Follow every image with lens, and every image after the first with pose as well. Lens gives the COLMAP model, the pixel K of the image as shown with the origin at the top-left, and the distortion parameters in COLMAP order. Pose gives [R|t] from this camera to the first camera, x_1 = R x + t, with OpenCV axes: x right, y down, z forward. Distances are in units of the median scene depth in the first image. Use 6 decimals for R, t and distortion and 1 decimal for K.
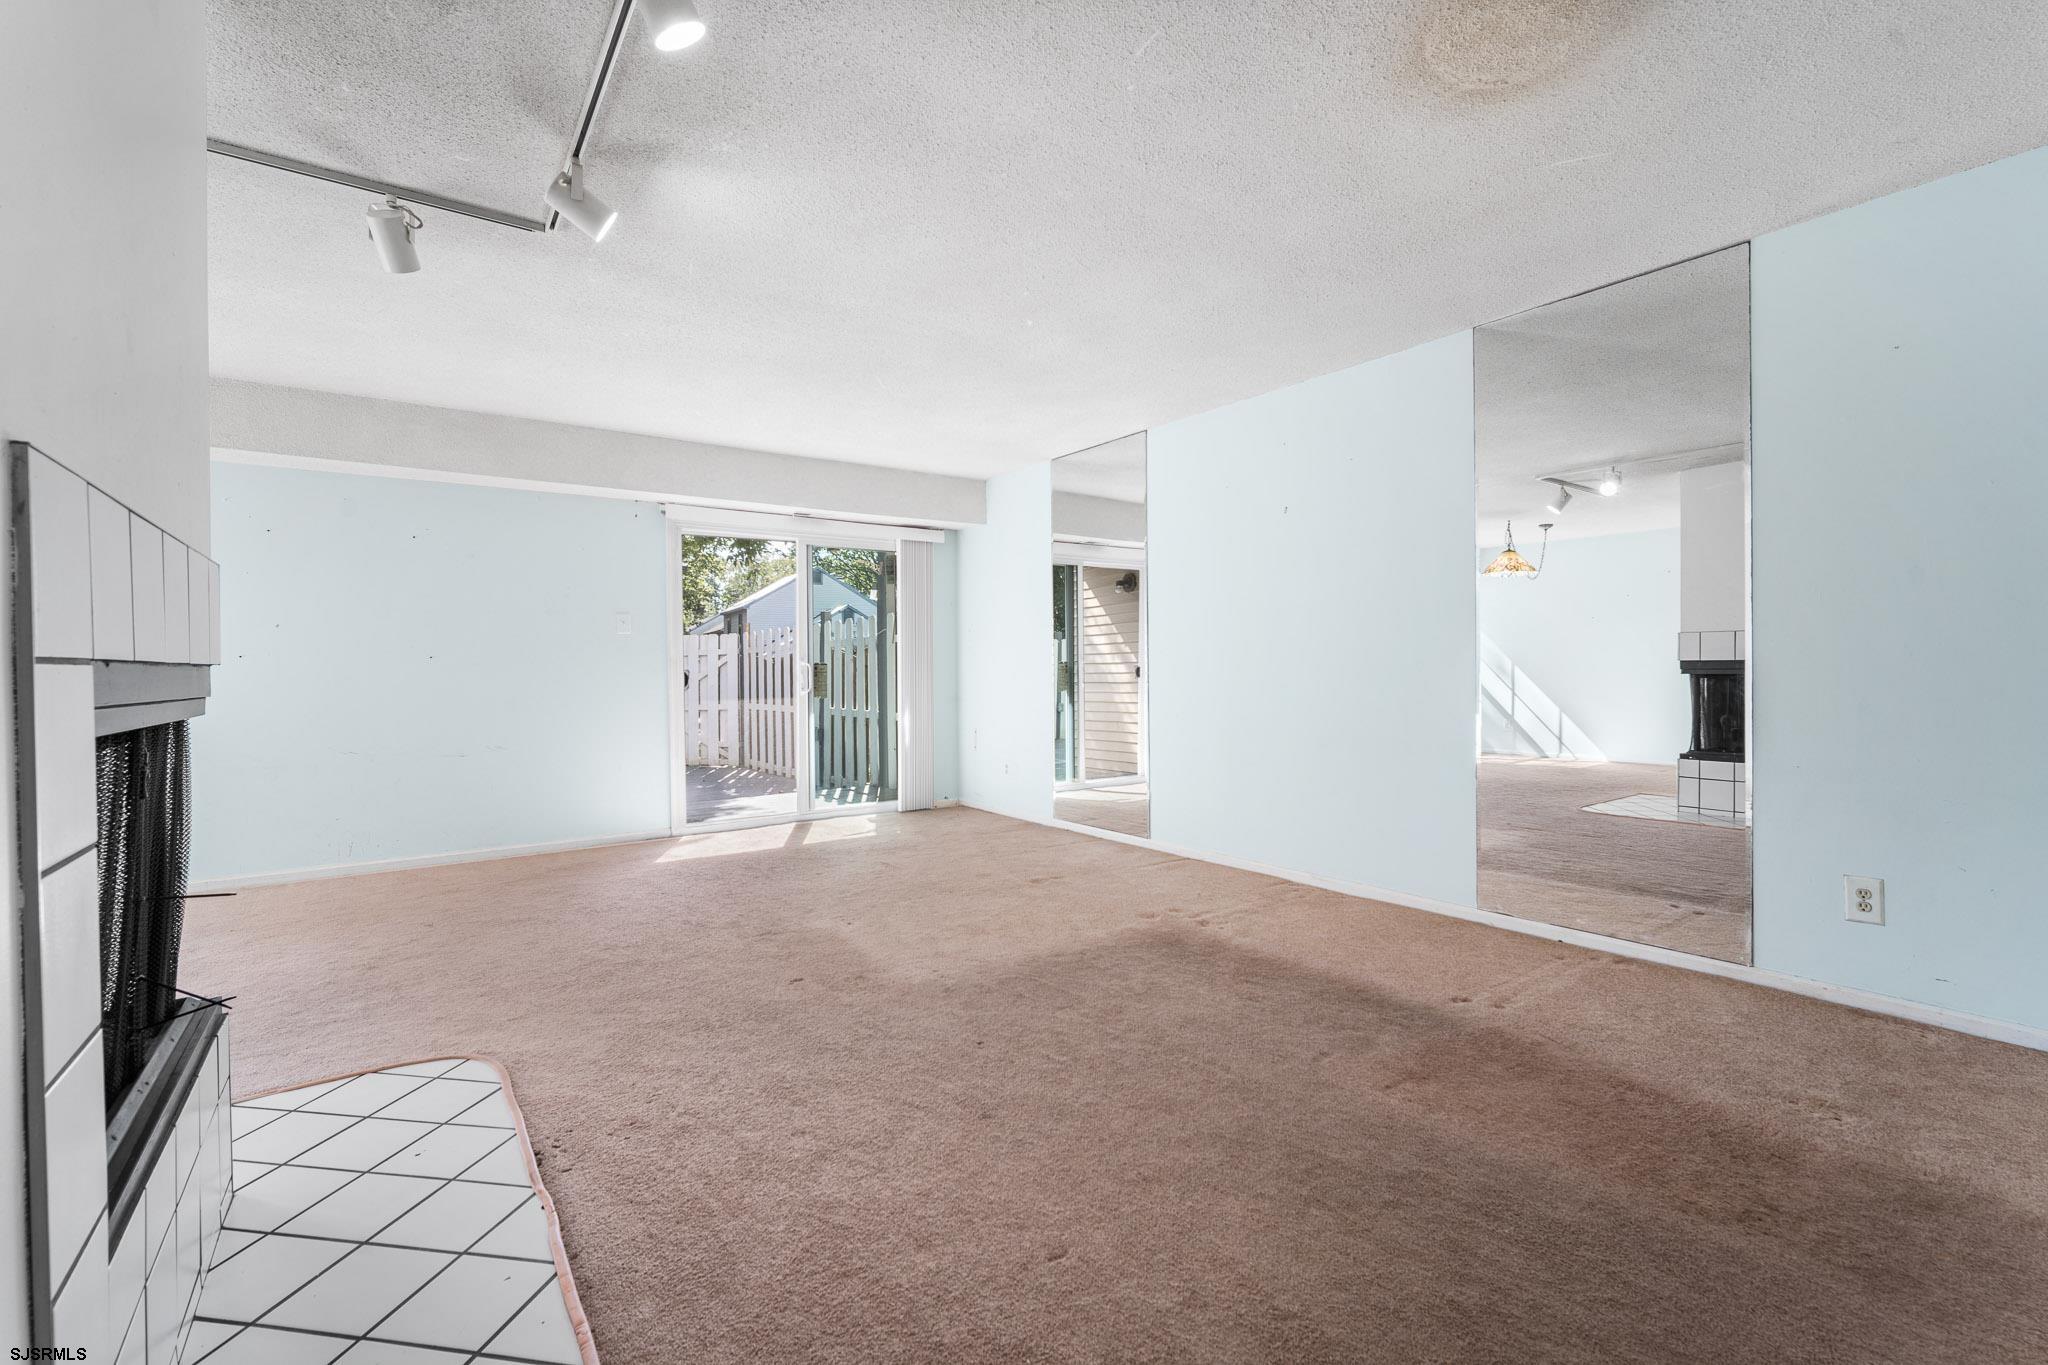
lens RADIAL K [[893.1, 0, 1029.8], [0, 893.1, 680.0], [0, 0, 1]] dist [-0.004976, 0.000015]
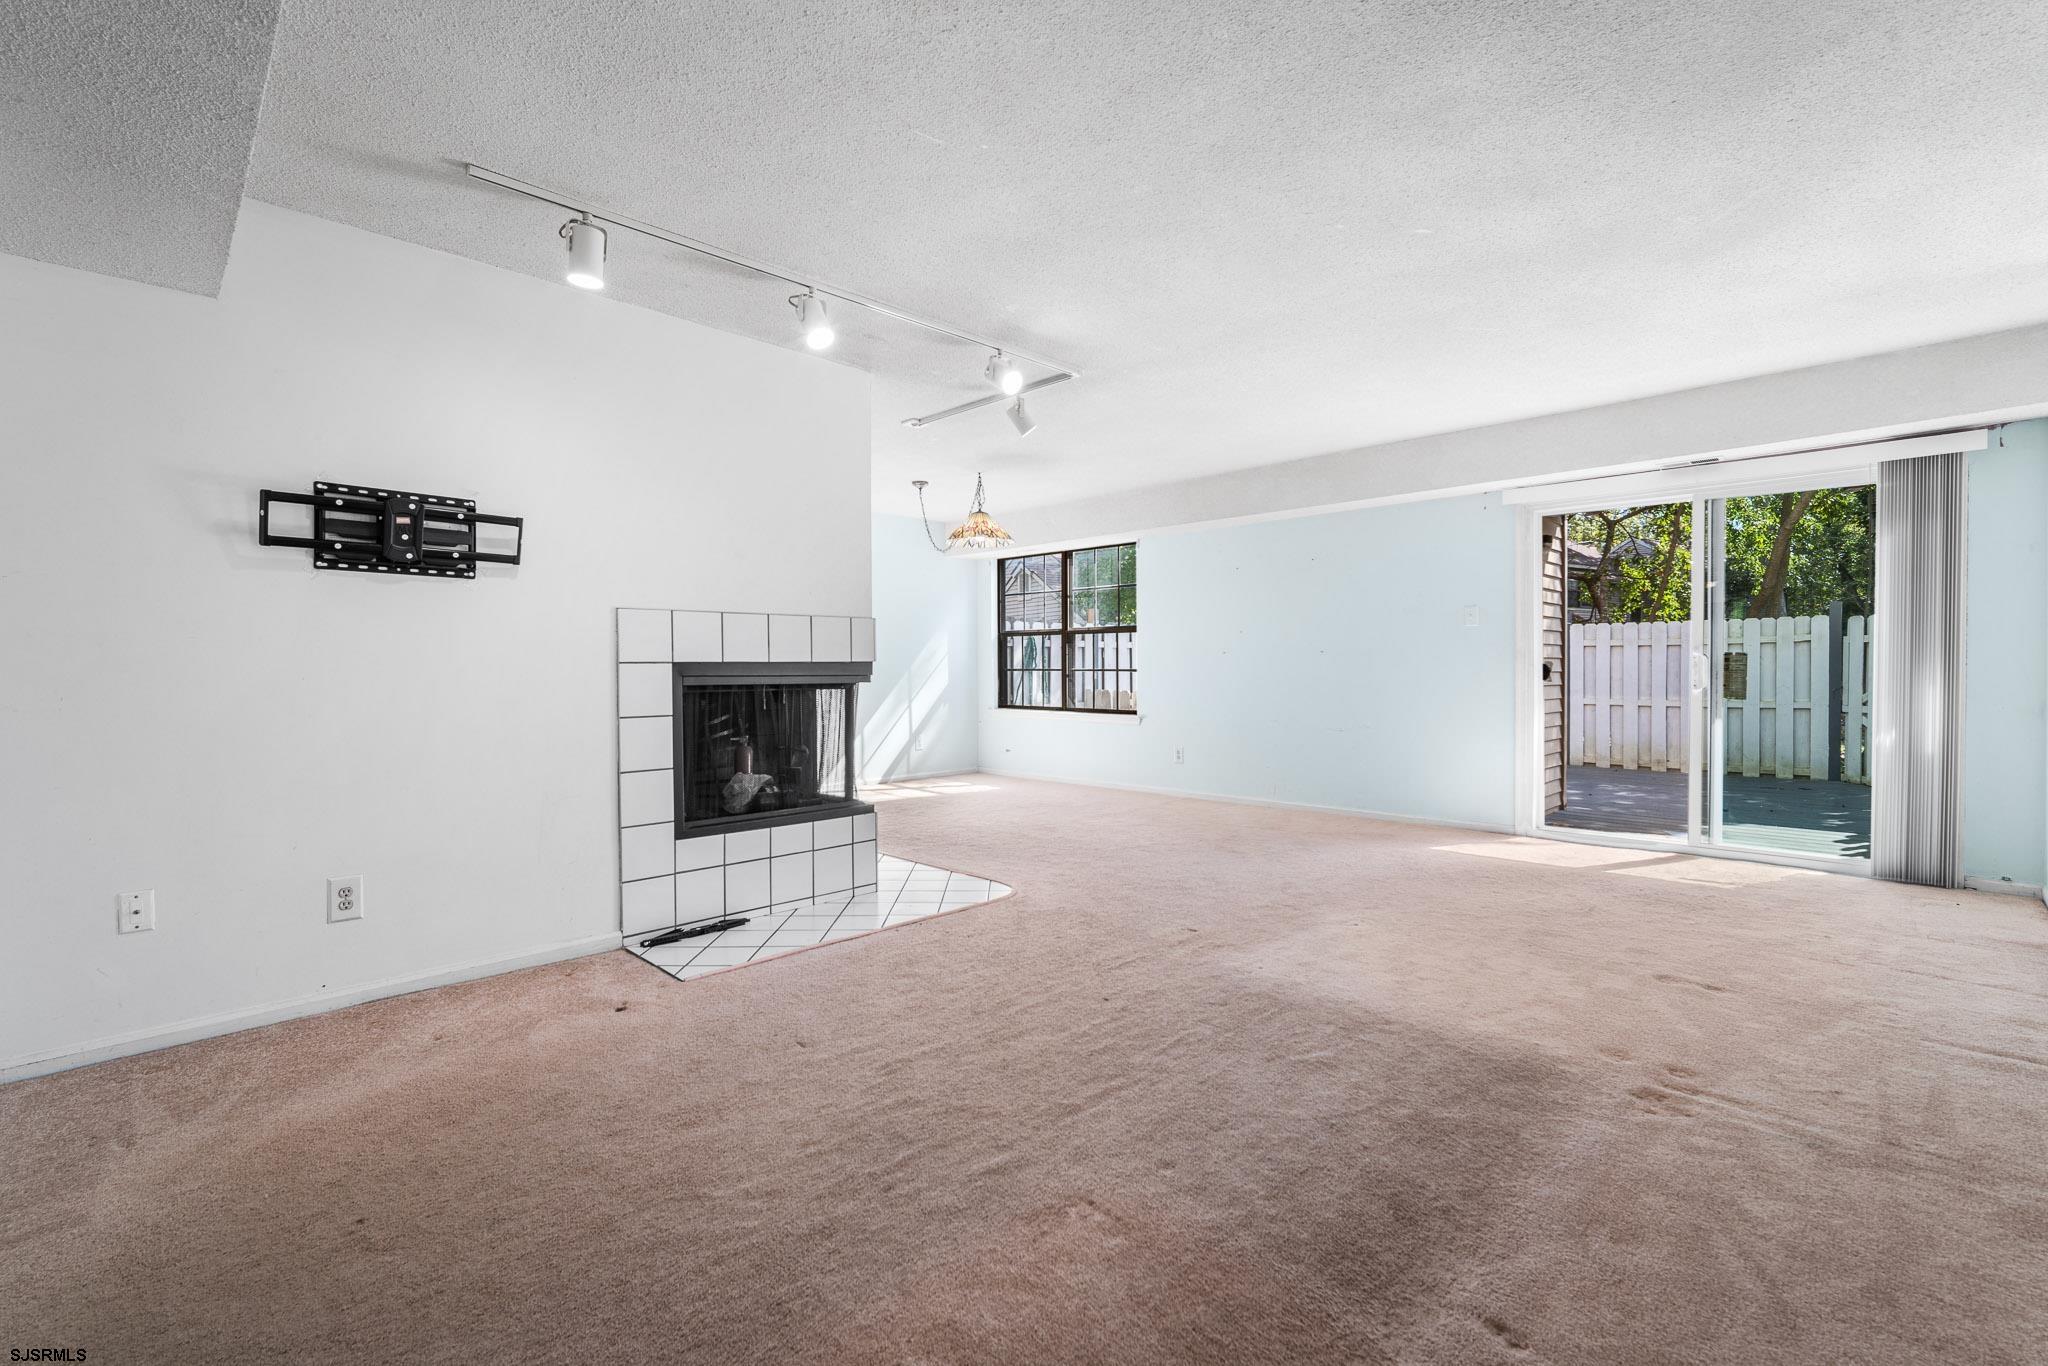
lens RADIAL K [[893.1, 0, 1028.8], [0, 893.1, 685.4], [0, 0, 1]] dist [-0.004976, 0.000015]
pose [[0.160491, 0.029059, -0.986609, 0.689959], [-0.009502, 0.999566, 0.027894, -0.011656], [0.986991, 0.004898, 0.160698, 0.487673]]
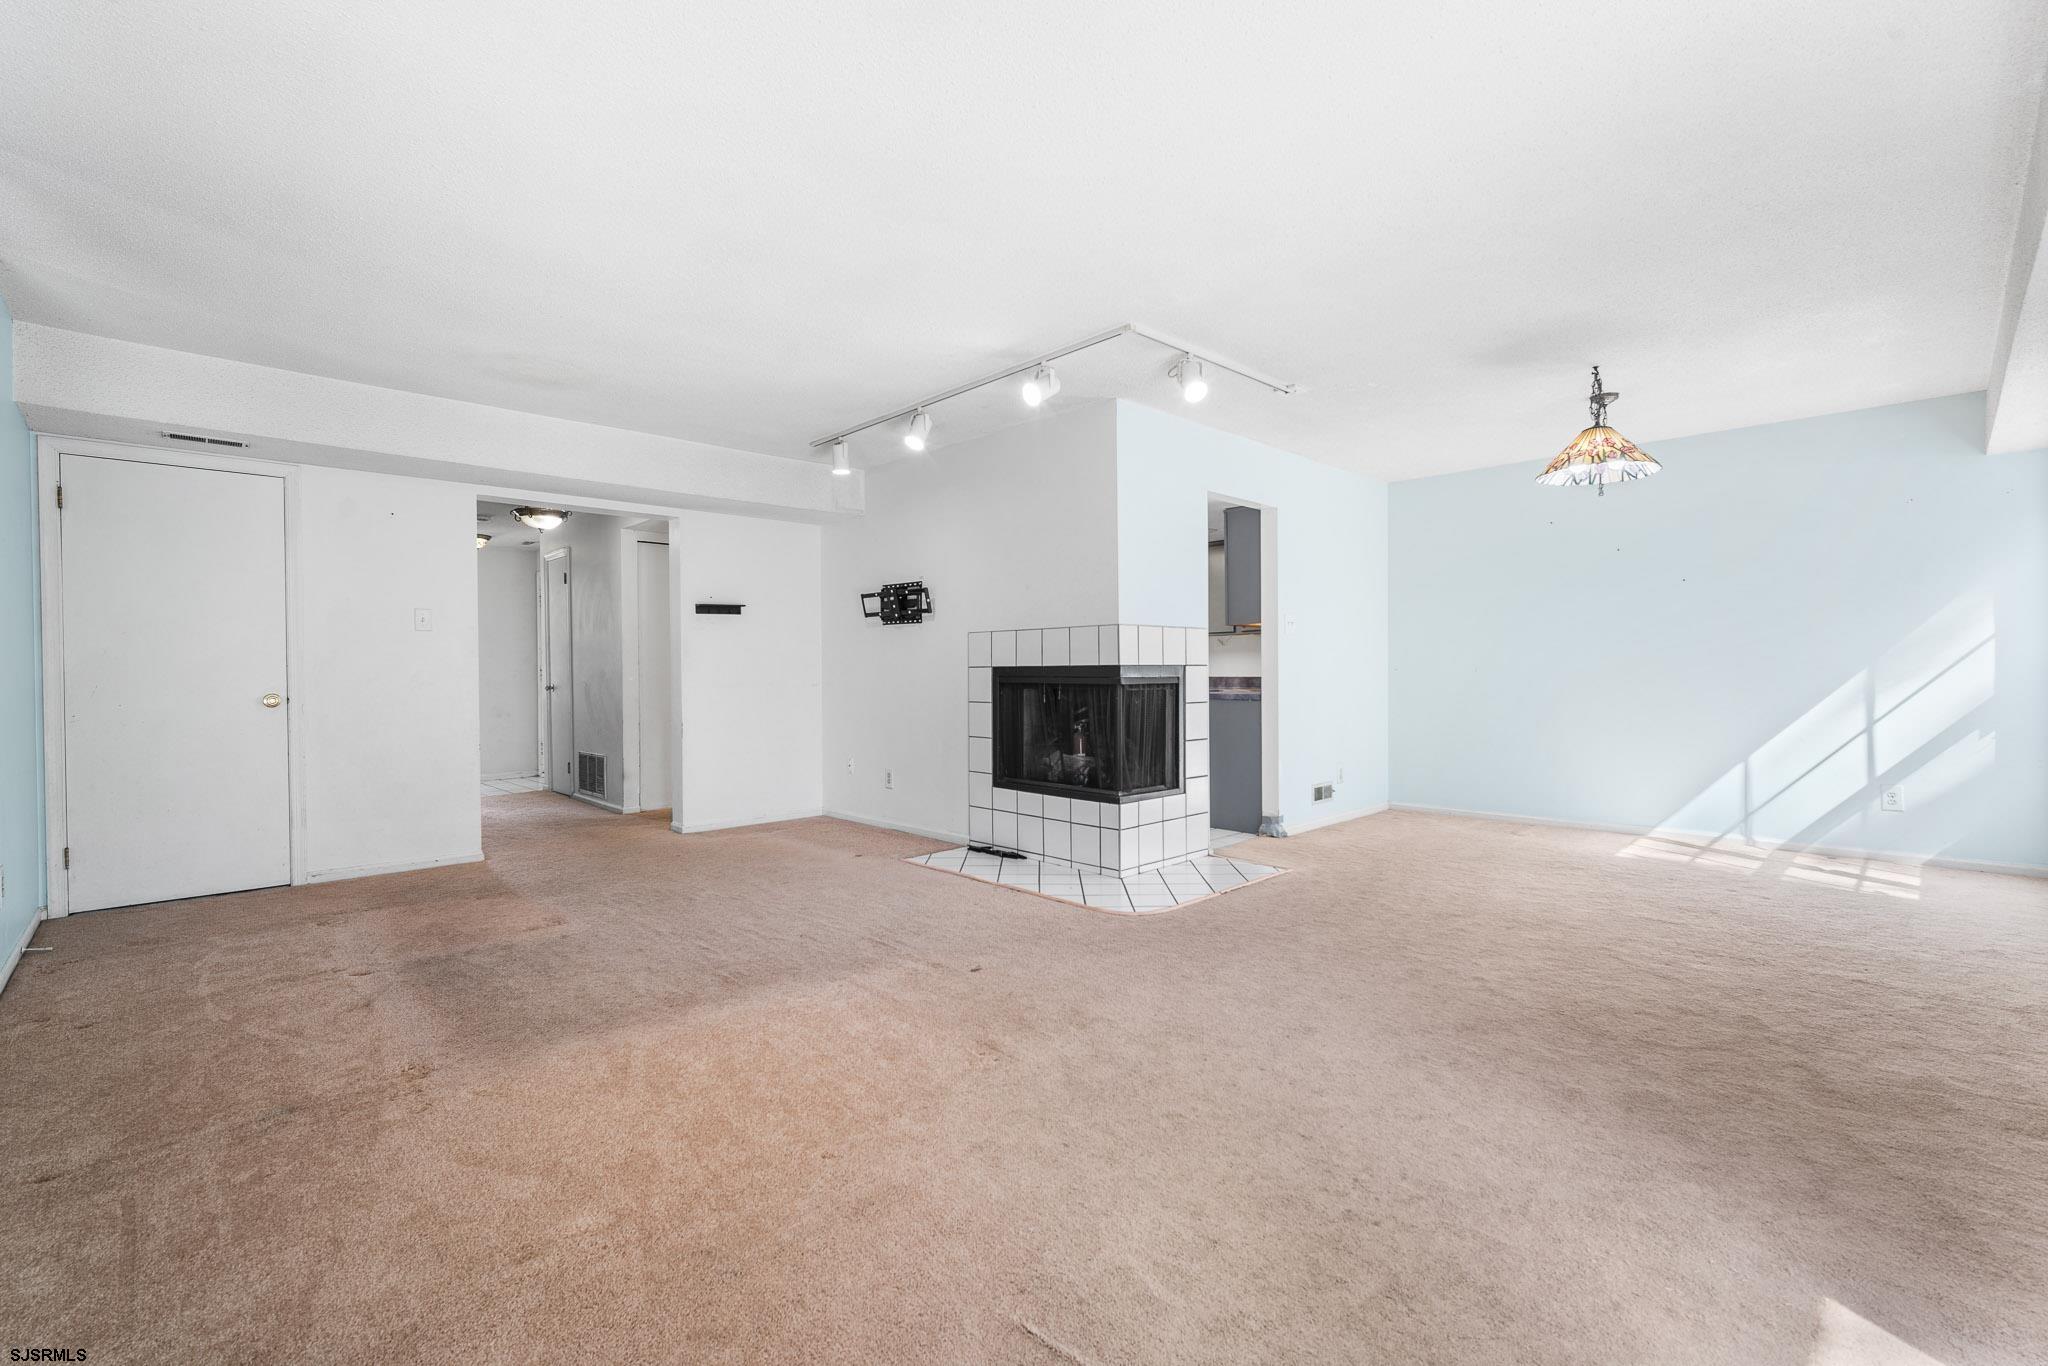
lens RADIAL K [[893.1, 0, 1017.6], [0, 893.1, 672.1], [0, 0, 1]] dist [-0.004976, 0.000015]
pose [[-0.989816, 0.019168, -0.141053, -0.132124], [0.016687, 0.999685, 0.018751, -0.022904], [0.141368, 0.016206, -0.989824, 1.643871]]
